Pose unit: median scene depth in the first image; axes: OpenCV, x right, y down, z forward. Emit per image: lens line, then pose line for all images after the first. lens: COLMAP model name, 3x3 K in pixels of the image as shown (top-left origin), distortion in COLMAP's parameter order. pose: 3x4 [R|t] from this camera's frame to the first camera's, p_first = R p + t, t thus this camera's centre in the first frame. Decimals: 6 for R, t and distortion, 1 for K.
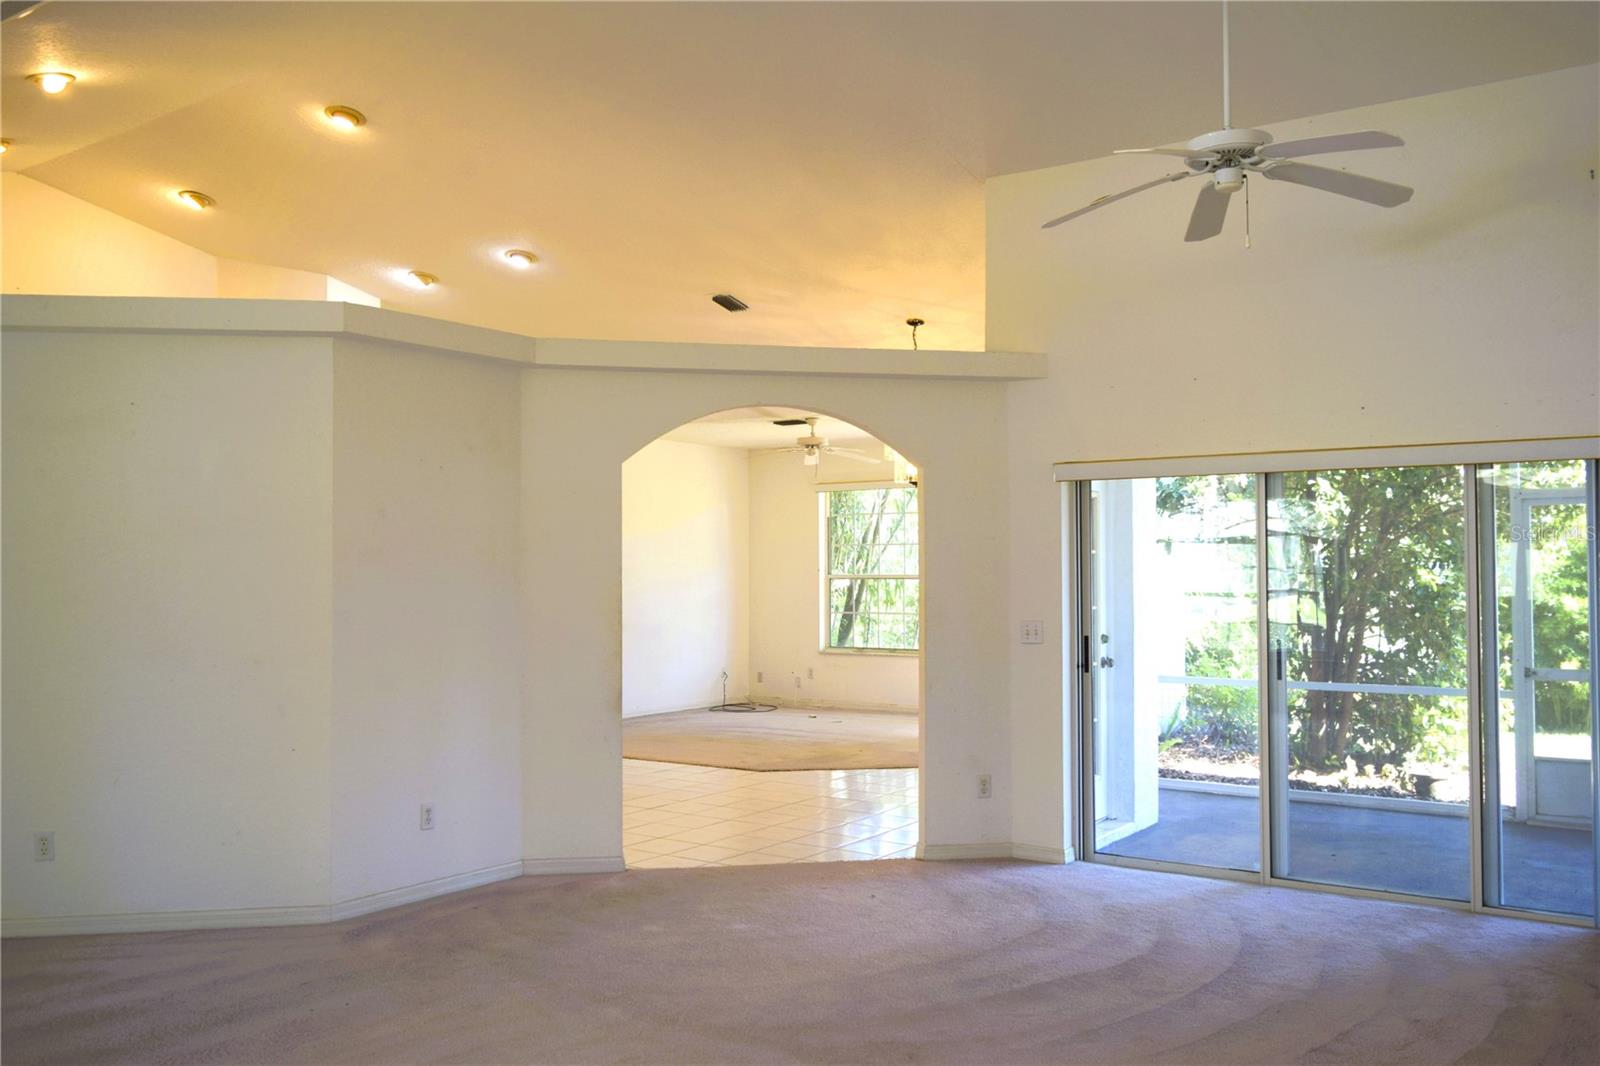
lens RADIAL K [[1288.6, 0, 800.0], [0, 1288.6, 533.0], [0, 0, 1]] dist [-0.032905, -0.008186]
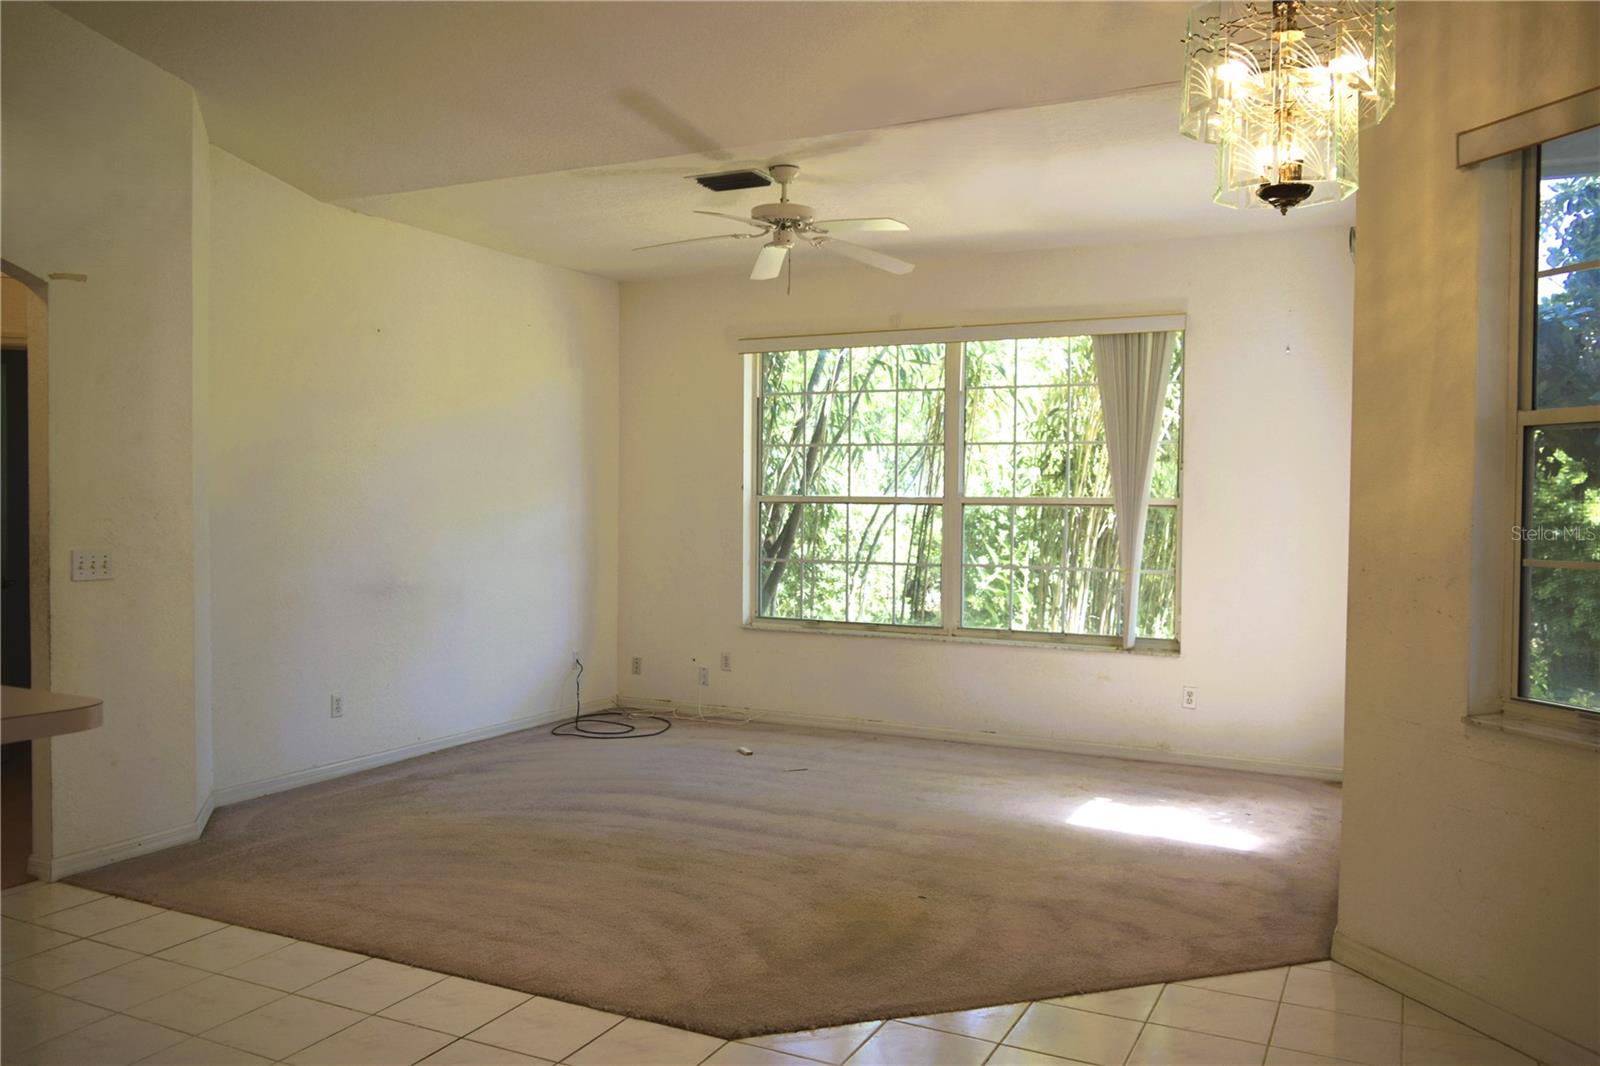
lens RADIAL K [[1259.8, 0, 800.0], [0, 1259.8, 533.0], [0, 0, 1]] dist [-0.041681, 0.000780]
pose [[0.990187, 0.005662, 0.139635, -0.082308], [-0.014552, 0.997925, 0.062728, 0.028201], [-0.138990, -0.064145, 0.988214, 0.907255]]
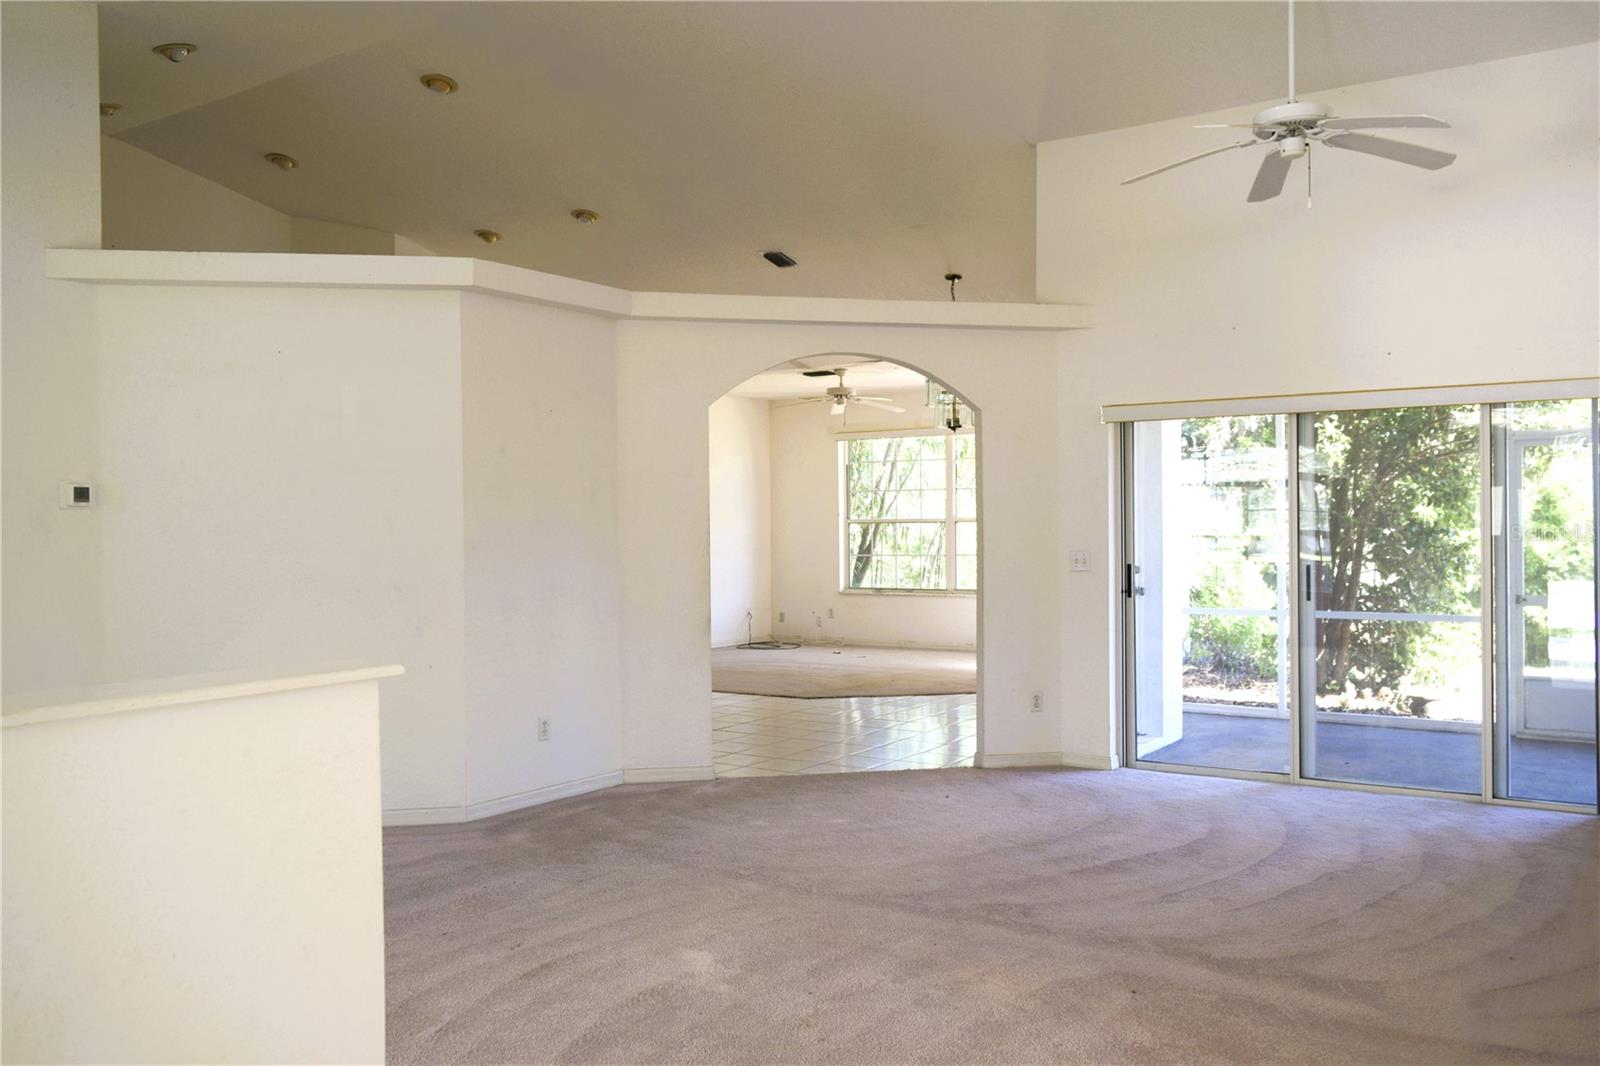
lens RADIAL K [[1259.8, 0, 800.0], [0, 1259.8, 533.0], [0, 0, 1]] dist [-0.041681, 0.000780]
pose [[0.999863, -0.005880, 0.015450, -0.069031], [0.005310, 0.999313, 0.036682, 0.011856], [-0.015655, -0.036595, 0.999208, -0.059818]]
